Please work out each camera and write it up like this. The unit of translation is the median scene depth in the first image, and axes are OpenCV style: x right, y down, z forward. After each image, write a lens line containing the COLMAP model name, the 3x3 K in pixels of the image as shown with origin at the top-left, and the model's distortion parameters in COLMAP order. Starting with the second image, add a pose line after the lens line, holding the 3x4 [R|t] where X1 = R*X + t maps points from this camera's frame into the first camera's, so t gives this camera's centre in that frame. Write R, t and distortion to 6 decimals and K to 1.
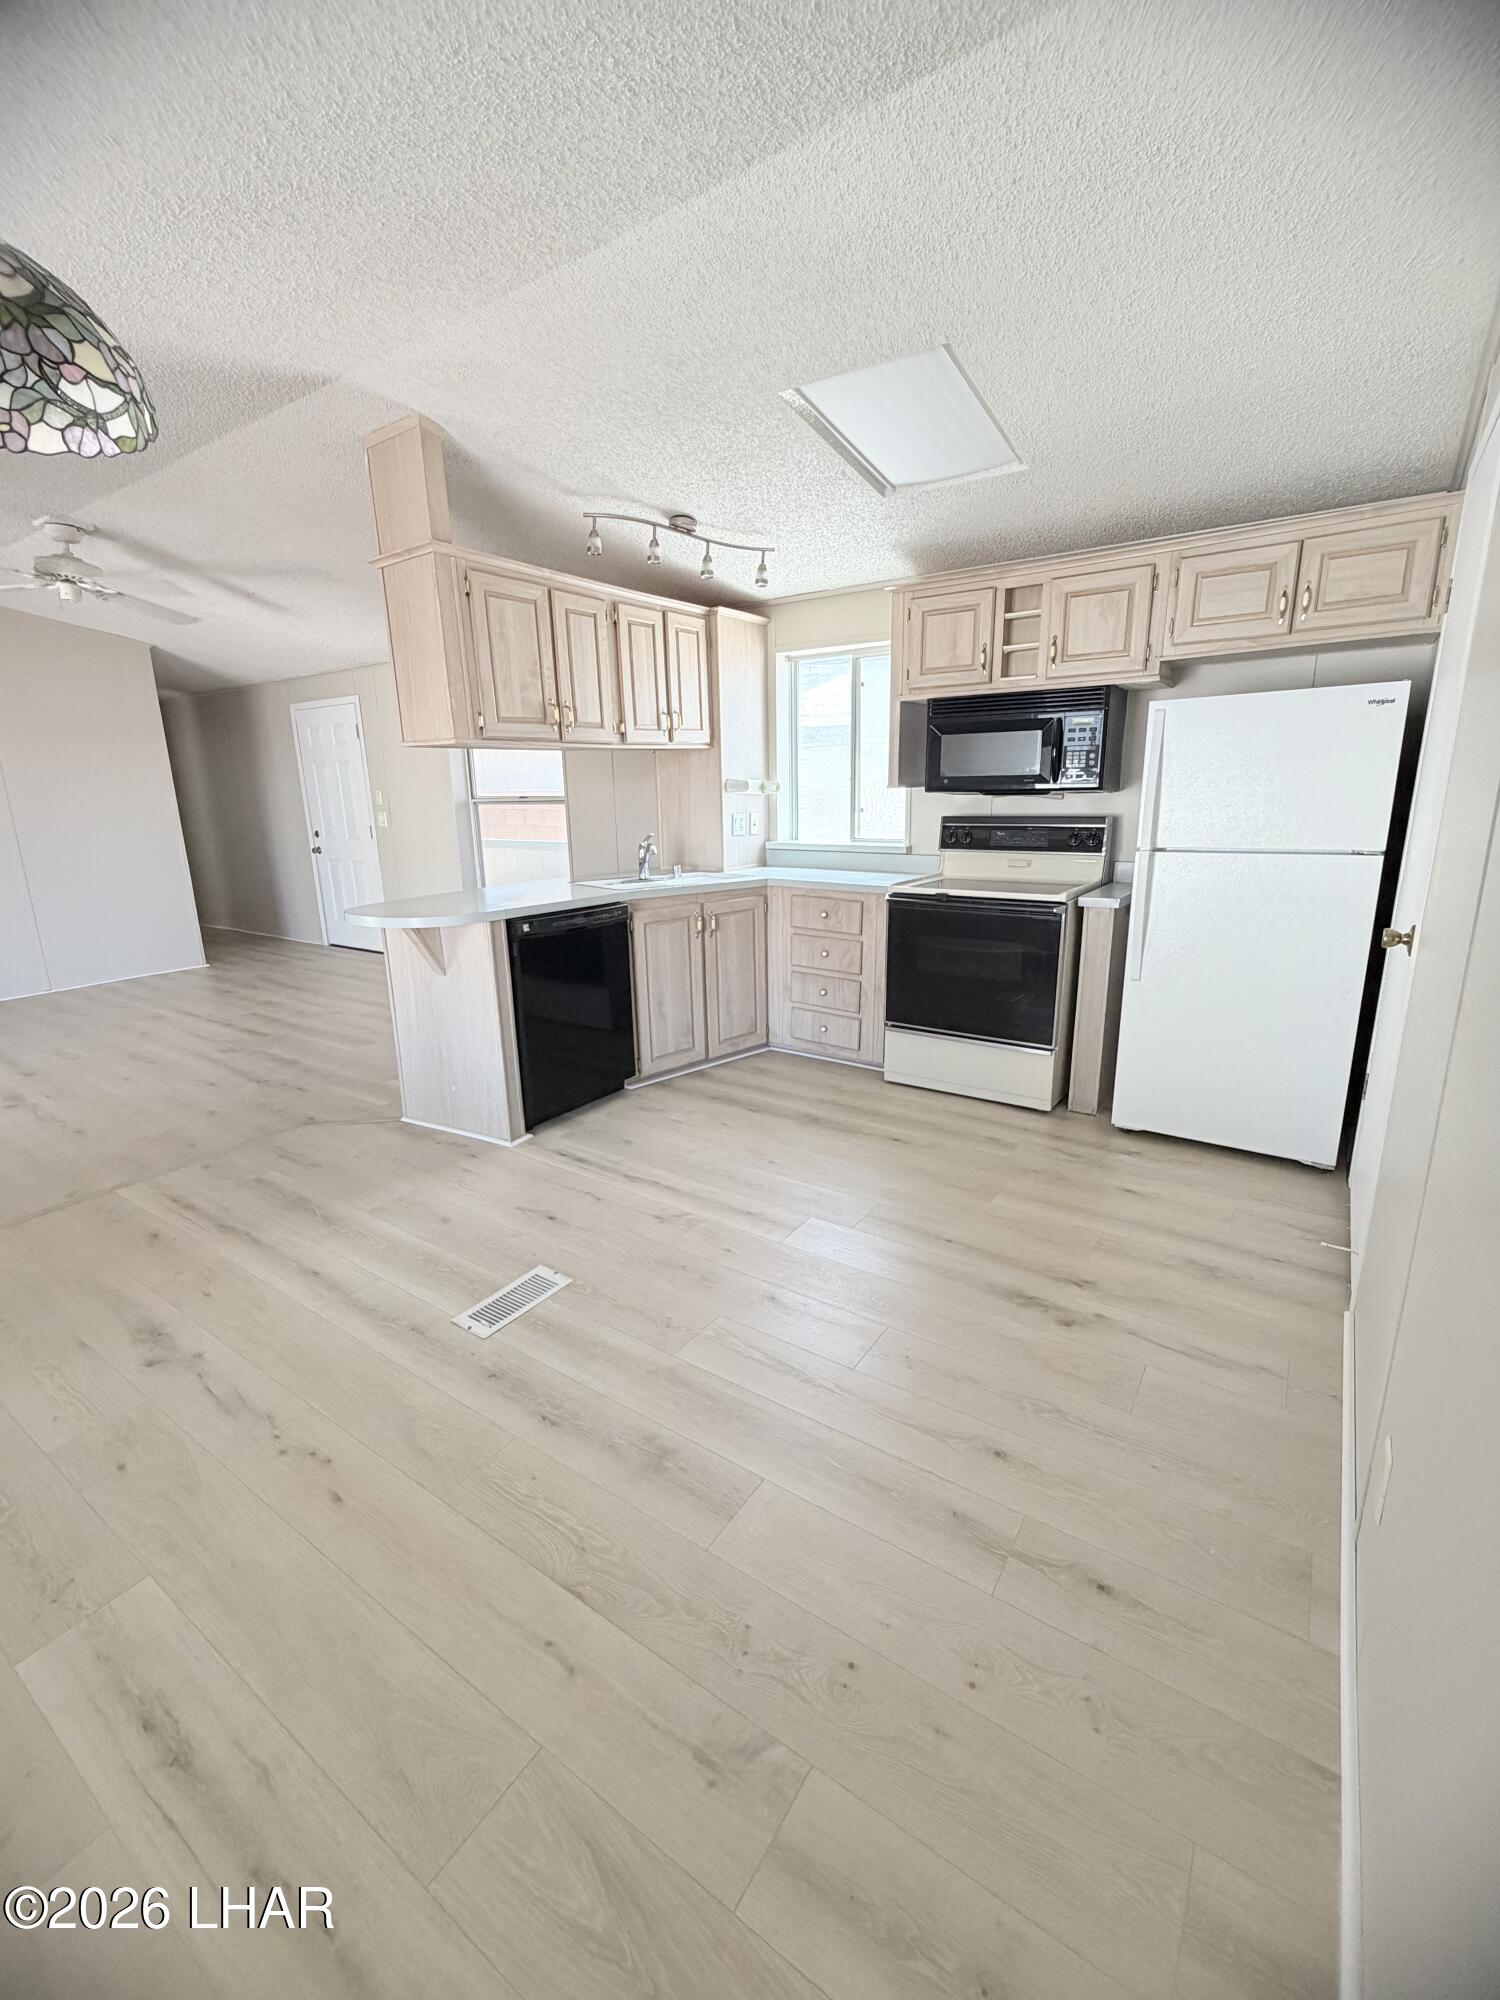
lens RADIAL K [[844.5, 0, 746.1], [0, 844.5, 1000.3], [0, 0, 1]] dist [0.000856, -0.000142]
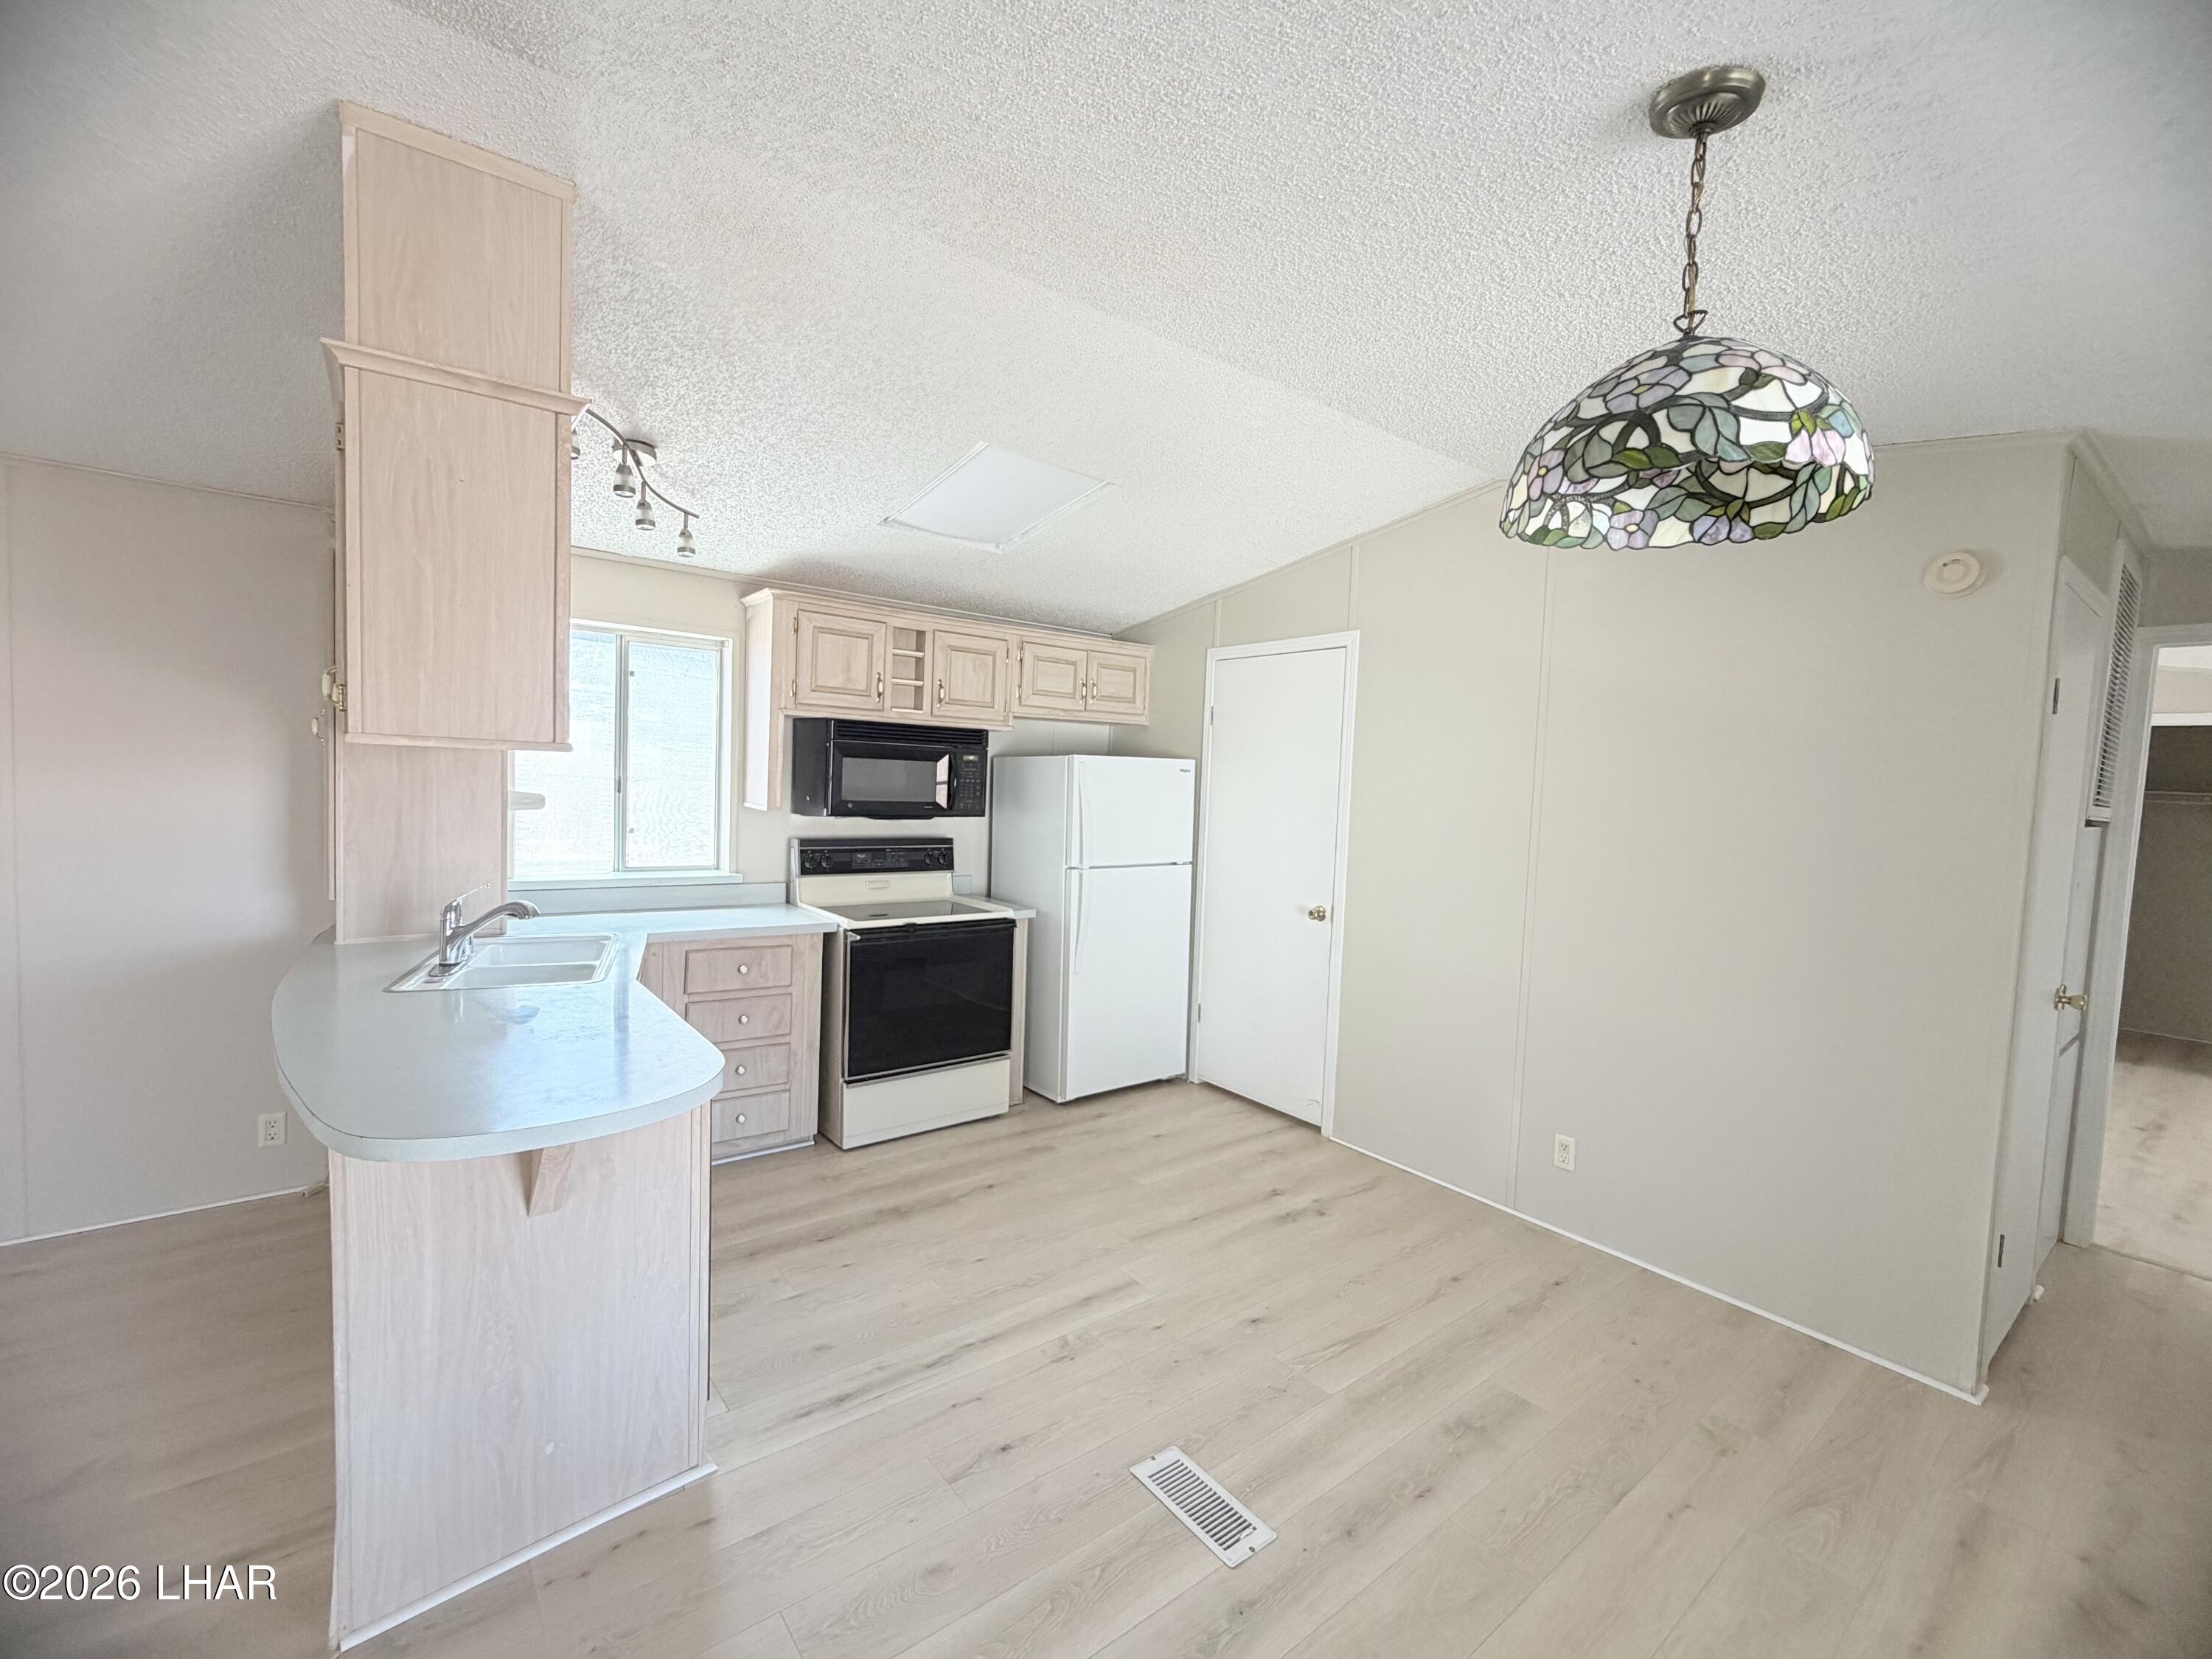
lens RADIAL K [[934.0, 0, 1109.8], [0, 934.0, 831.3], [0, 0, 1]] dist [0.000856, -0.000142]
pose [[0.291665, -0.026450, 0.956155, -0.752559], [0.190259, 0.981248, -0.030893, -0.162196], [-0.937408, 0.190928, 0.291228, 0.487303]]
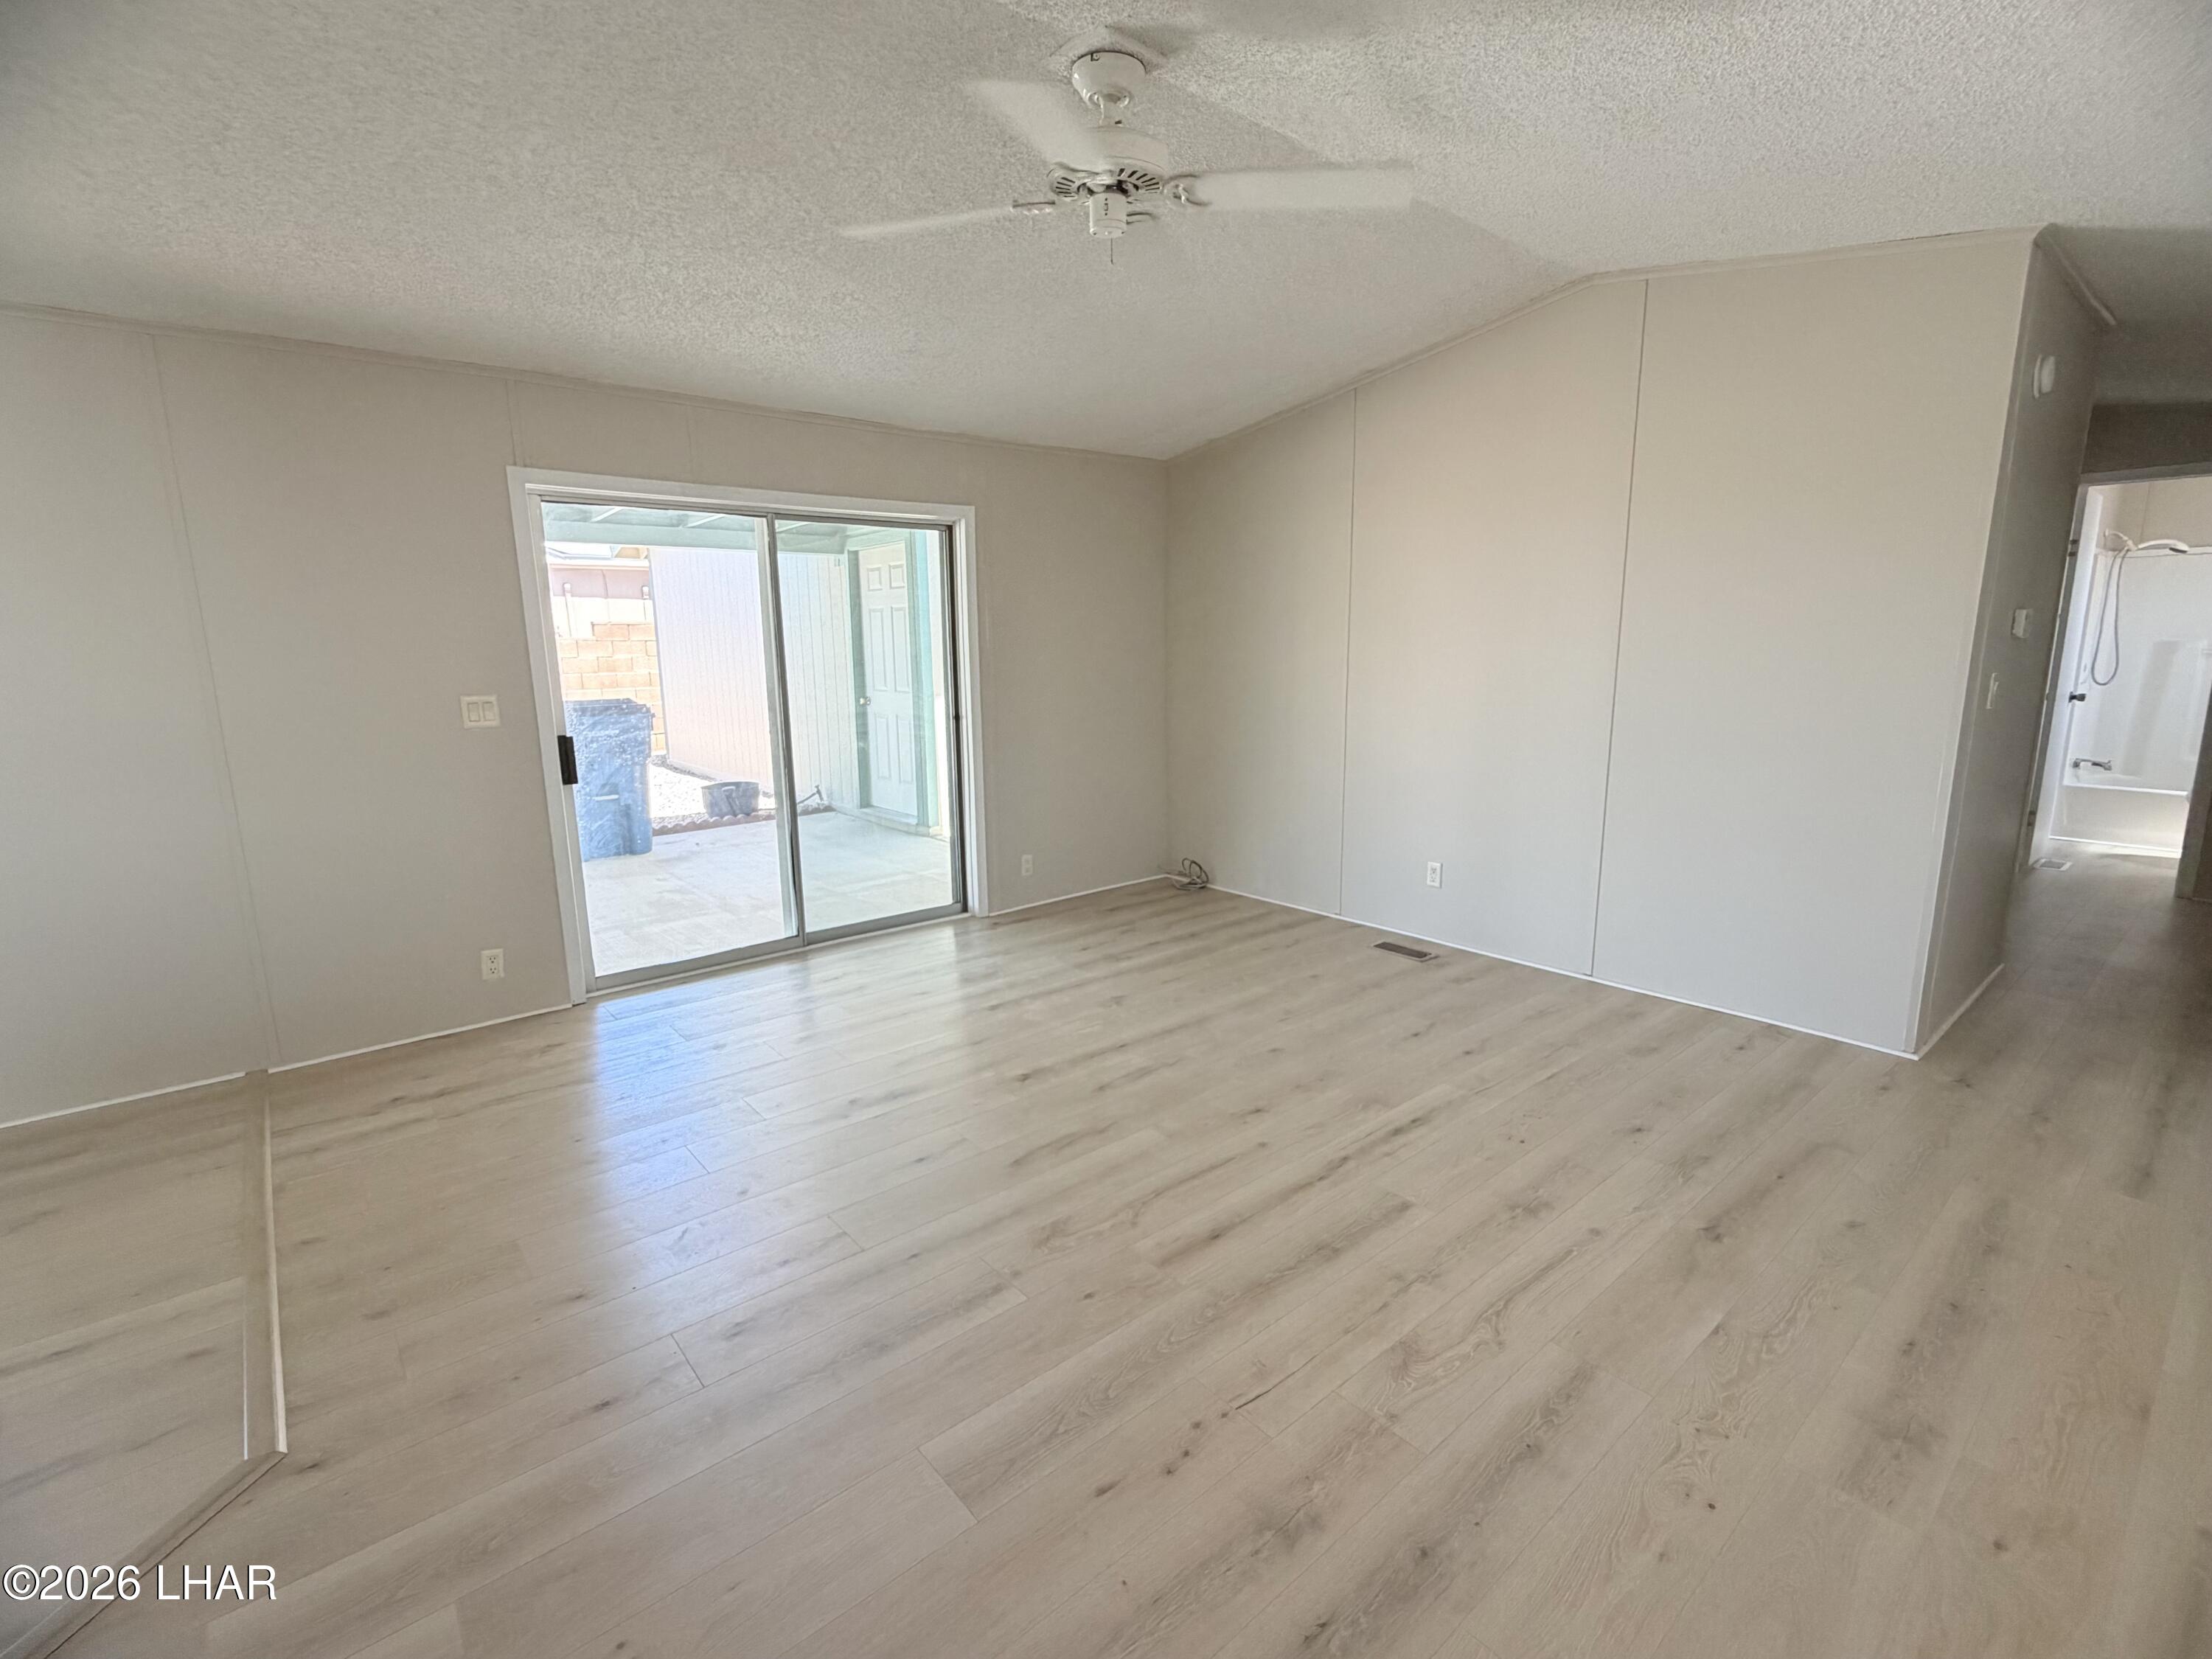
lens RADIAL K [[1000.0, 0, 1110.9], [0, 1000.0, 833.3], [0, 0, 1]] dist [0.001035, -0.000741]
pose [[-0.257039, 0.205007, -0.944406, -0.249110], [-0.220942, 0.938892, 0.263944, -0.373007], [0.940806, 0.276503, -0.196037, 1.467726]]
